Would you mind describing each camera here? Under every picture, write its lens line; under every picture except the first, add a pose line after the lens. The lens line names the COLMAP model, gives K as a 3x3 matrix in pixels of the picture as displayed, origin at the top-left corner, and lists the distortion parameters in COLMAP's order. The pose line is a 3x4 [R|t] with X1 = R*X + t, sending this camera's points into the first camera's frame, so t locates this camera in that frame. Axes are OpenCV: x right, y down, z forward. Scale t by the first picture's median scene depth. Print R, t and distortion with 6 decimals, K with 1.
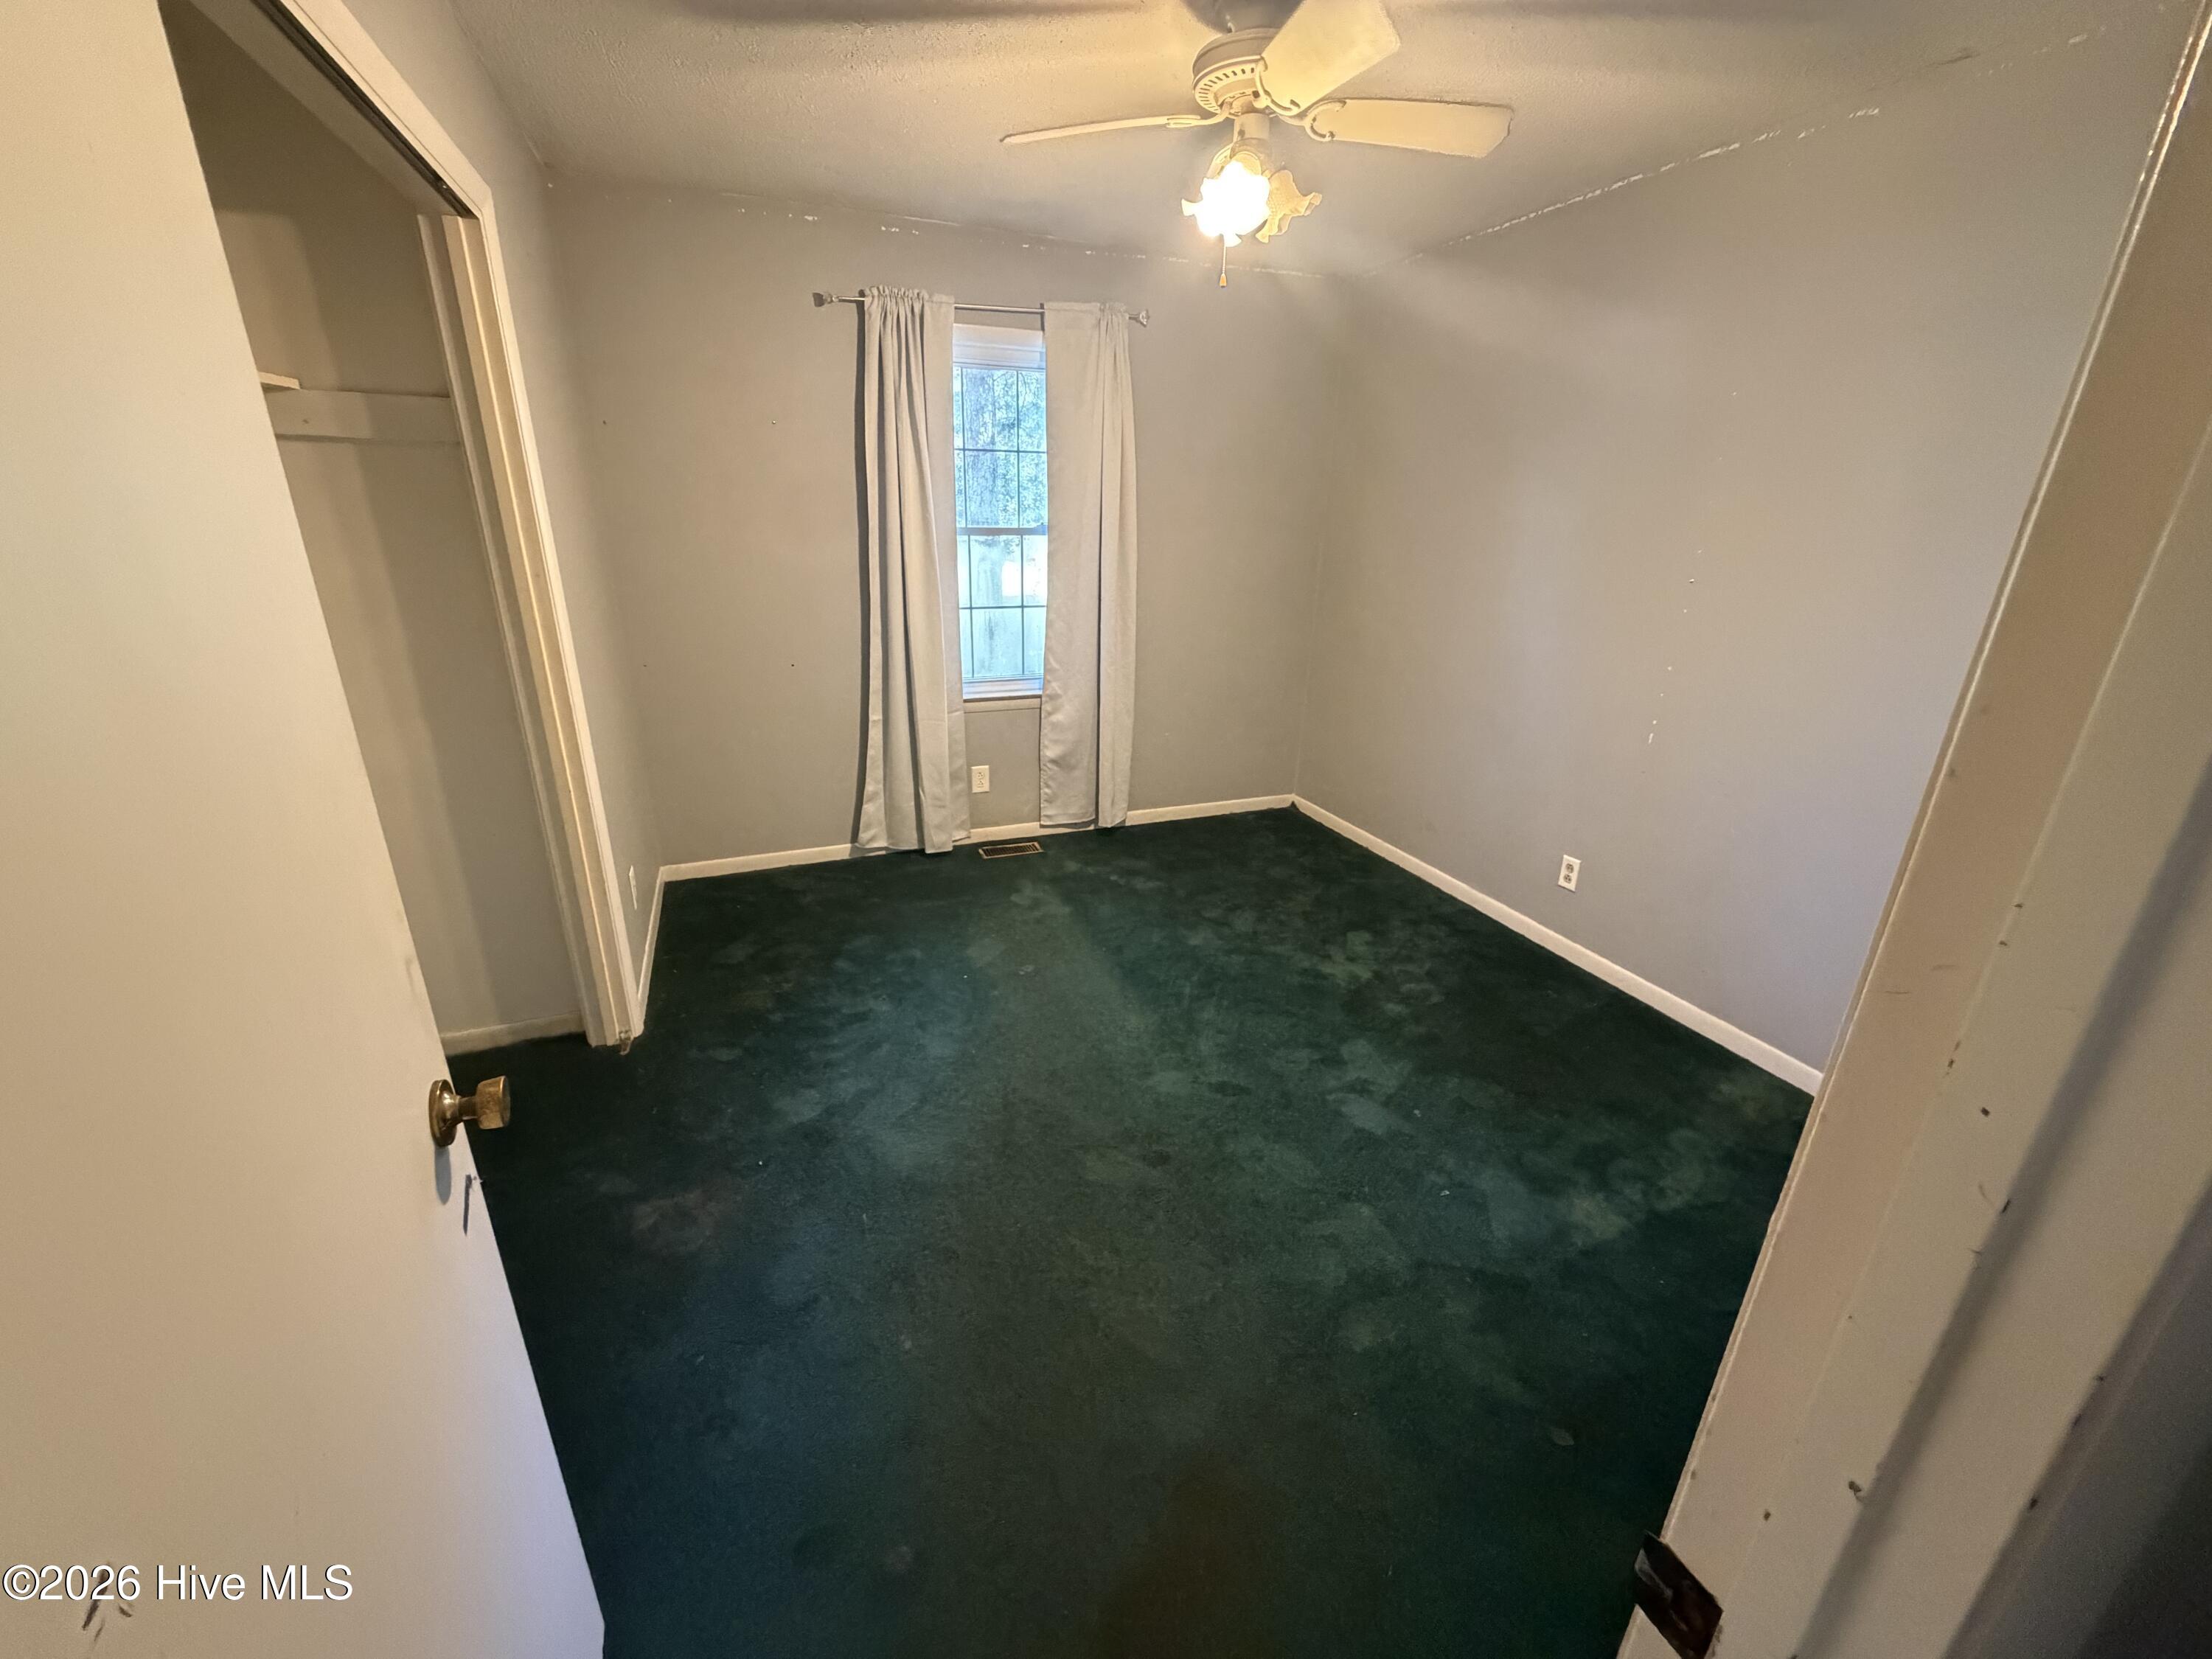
lens RADIAL K [[882.2, 0, 1098.3], [0, 882.2, 821.2], [0, 0, 1]] dist [-0.001755, -0.000151]
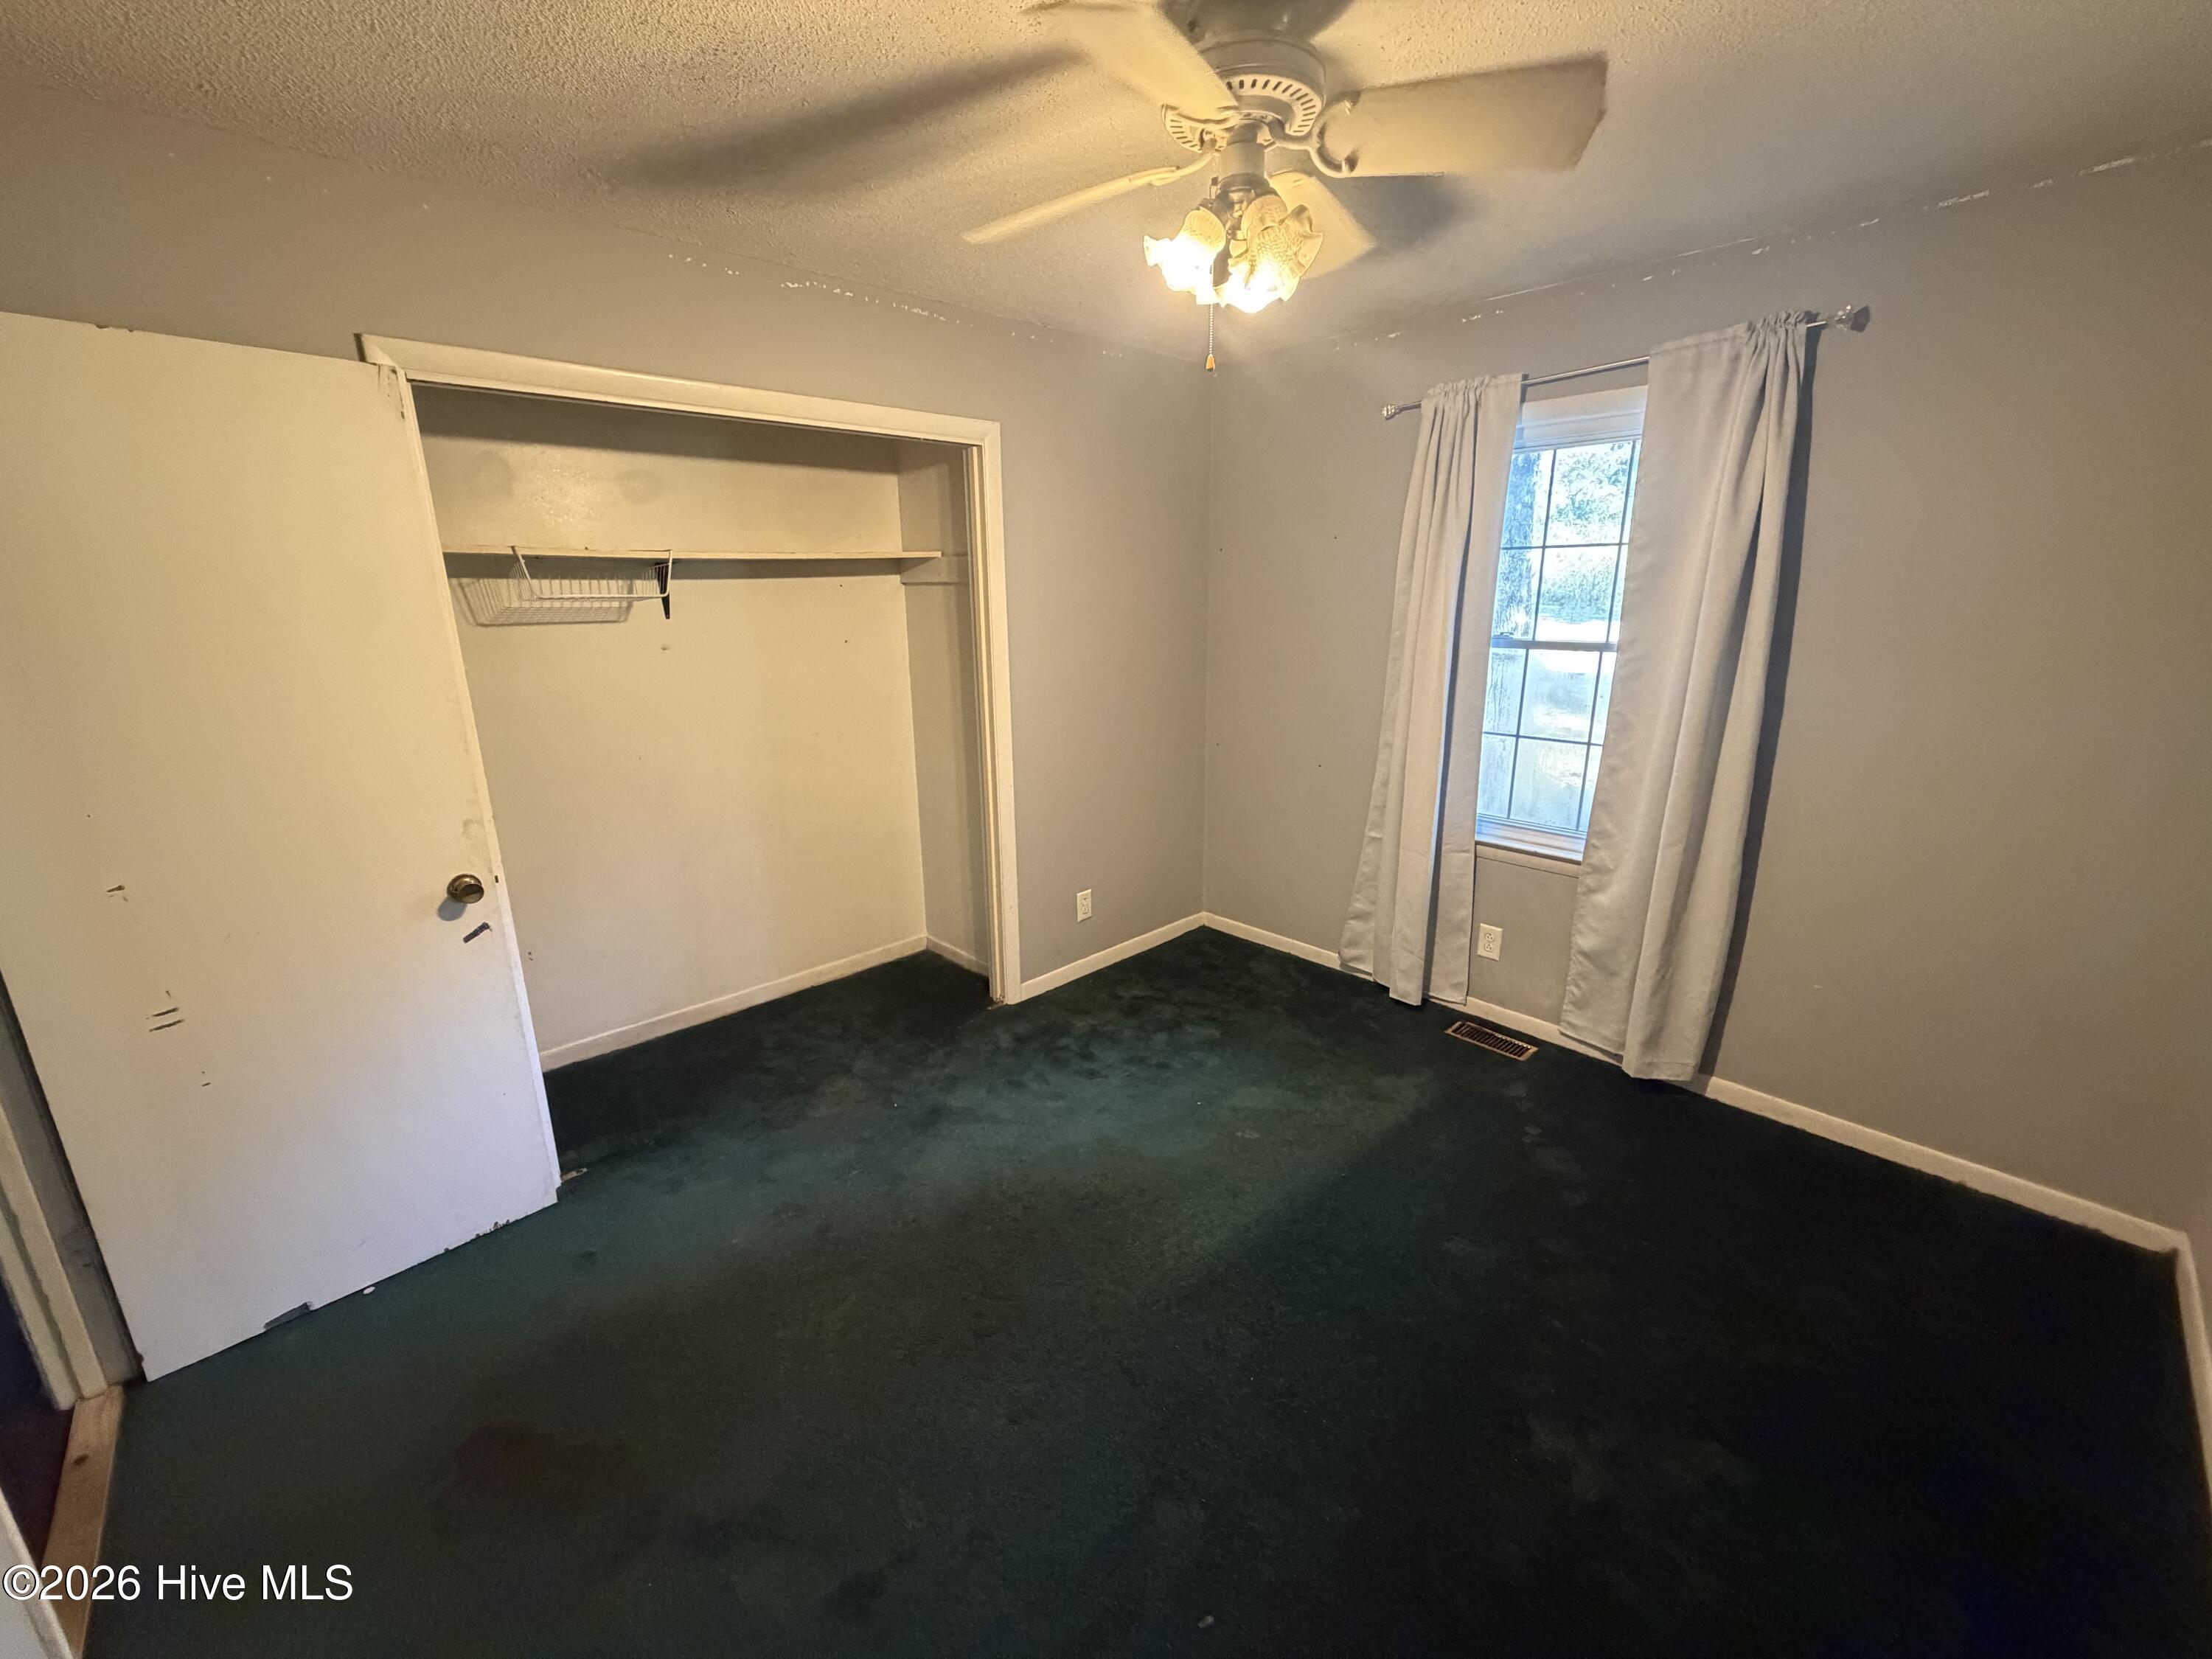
lens RADIAL K [[882.2, 0, 1098.3], [0, 882.2, 821.2], [0, 0, 1]] dist [-0.001755, -0.000151]
pose [[0.364635, 0.217297, -0.905441, 0.459562], [-0.296763, 0.948802, 0.108192, -0.138684], [0.882594, 0.229251, 0.410453, 0.340574]]
